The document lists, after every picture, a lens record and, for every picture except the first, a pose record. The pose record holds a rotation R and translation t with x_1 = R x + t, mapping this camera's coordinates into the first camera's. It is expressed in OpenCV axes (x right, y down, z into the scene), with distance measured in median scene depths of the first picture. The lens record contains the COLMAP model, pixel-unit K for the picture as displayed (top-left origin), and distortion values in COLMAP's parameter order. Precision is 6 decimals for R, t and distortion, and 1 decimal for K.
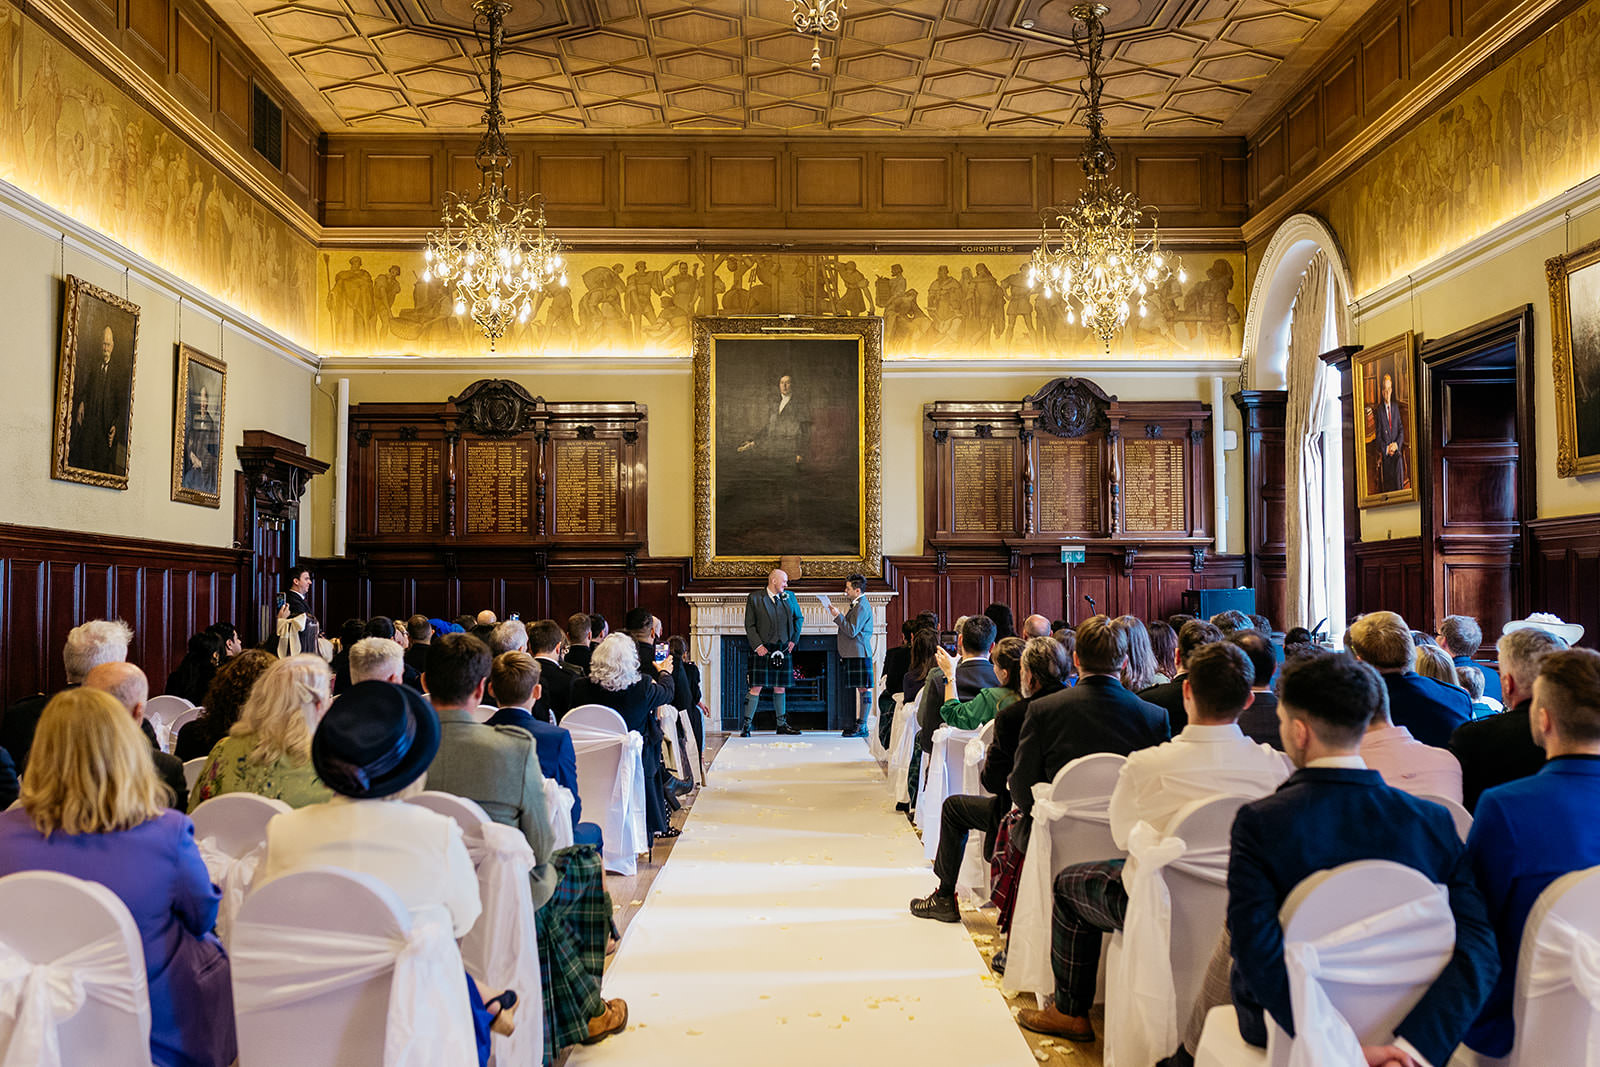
lens RADIAL K [[1602.1, 0, 800.0], [0, 1602.1, 533.5], [0, 0, 1]] dist [-0.001854, 0.000500]
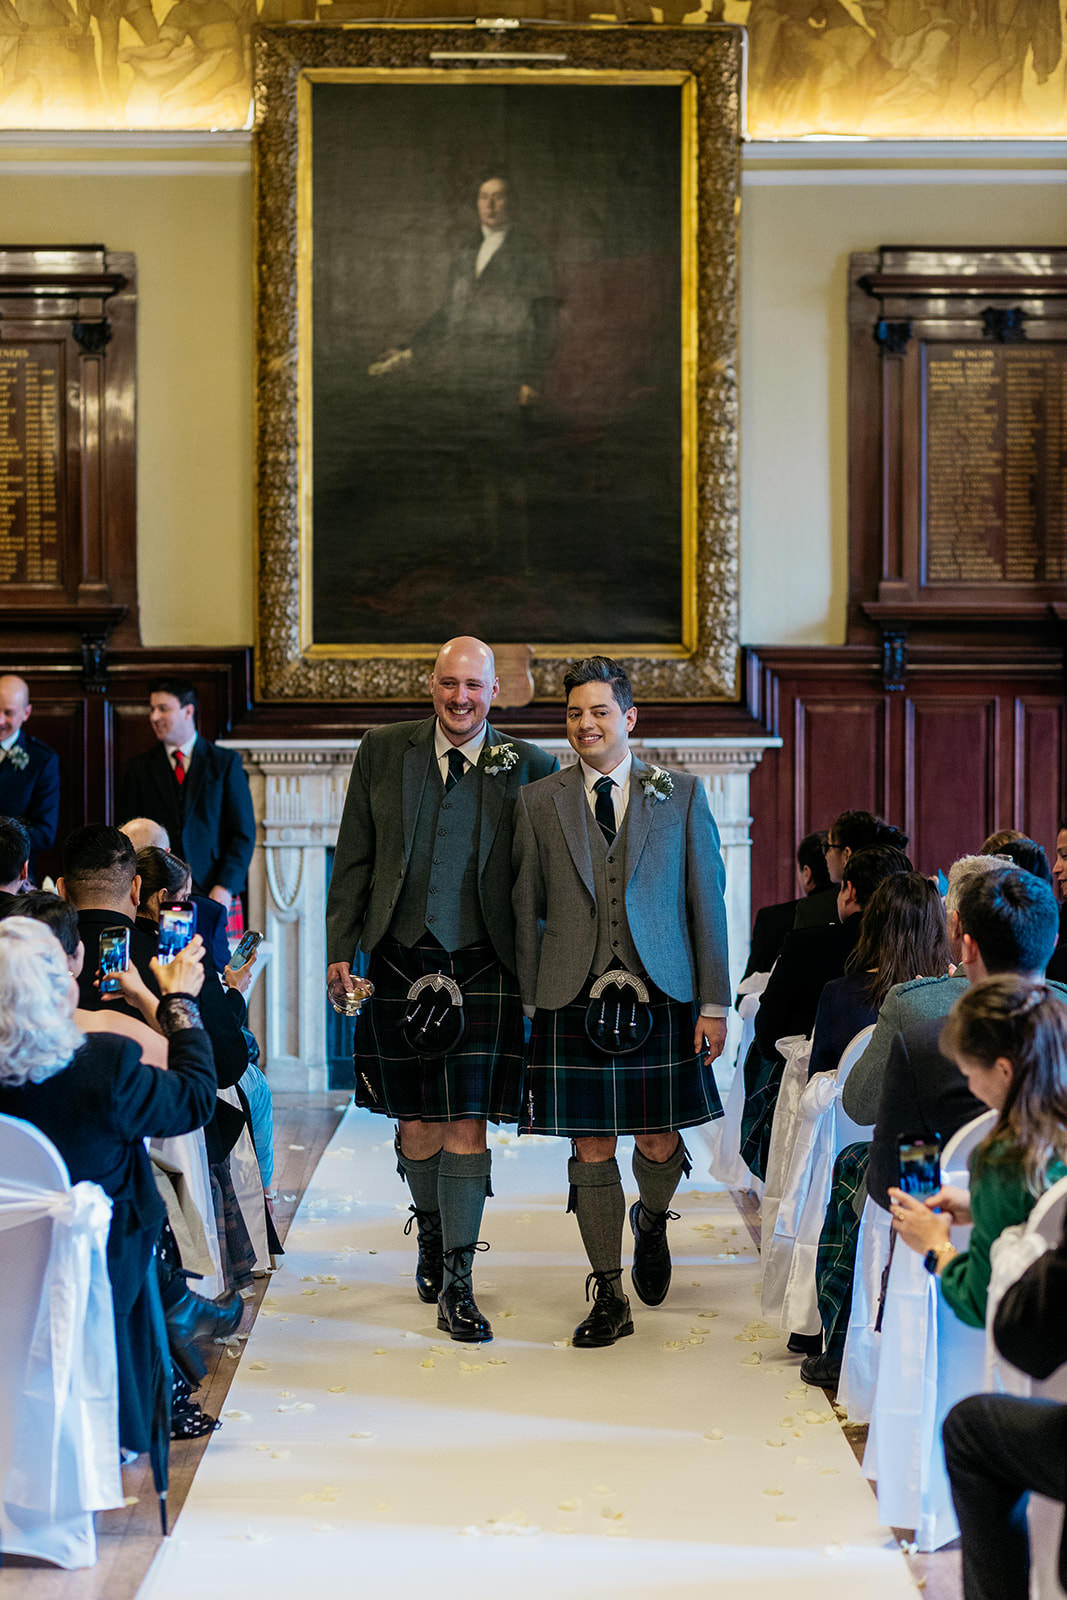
lens RADIAL K [[3823.6, 0, 533.5], [0, 3823.6, 800.0], [0, 0, 1]] dist [-0.049249, 0.314440]
pose [[0.999988, 0.002719, 0.004071, -0.002598], [-0.003001, 0.997476, 0.070943, -0.014336], [-0.003868, -0.070954, 0.997472, 0.070471]]
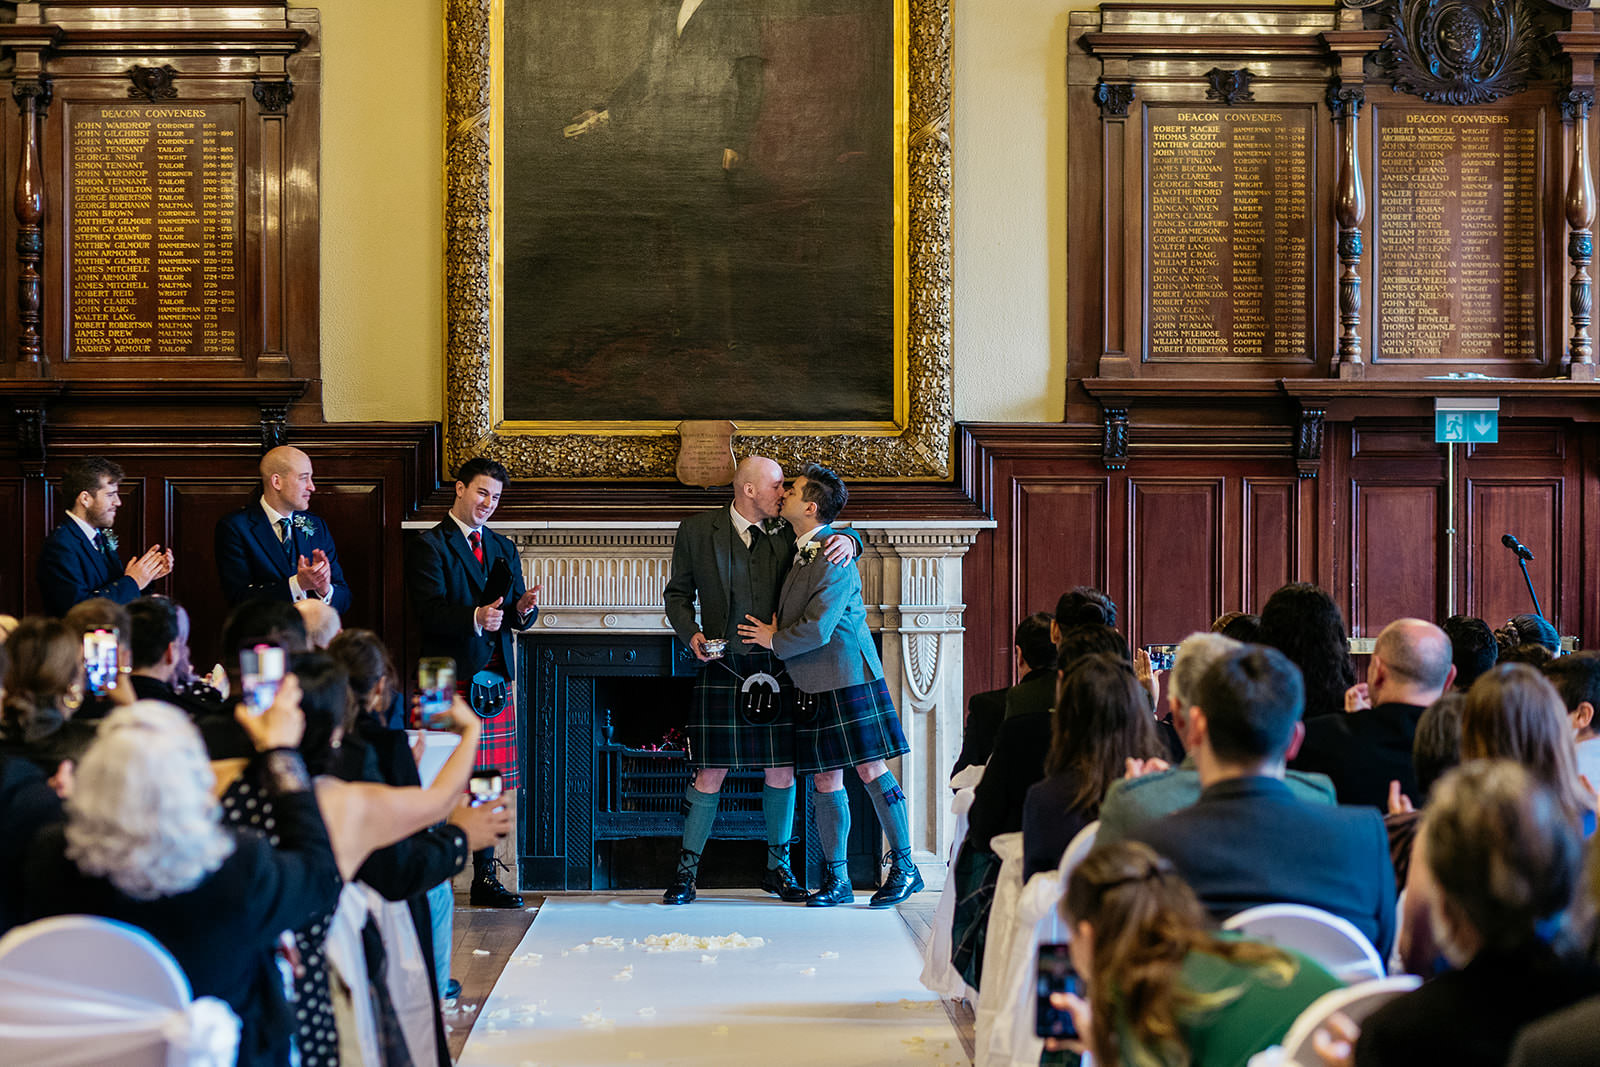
lens RADIAL K [[3823.6, 0, 800.0], [0, 3823.6, 533.5], [0, 0, 1]] dist [-0.049249, 0.314440]
pose [[0.999839, 0.004310, 0.017429, 0.000416], [-0.005268, 0.998458, 0.055261, -0.009009], [-0.017164, -0.055344, 0.998320, 0.115575]]
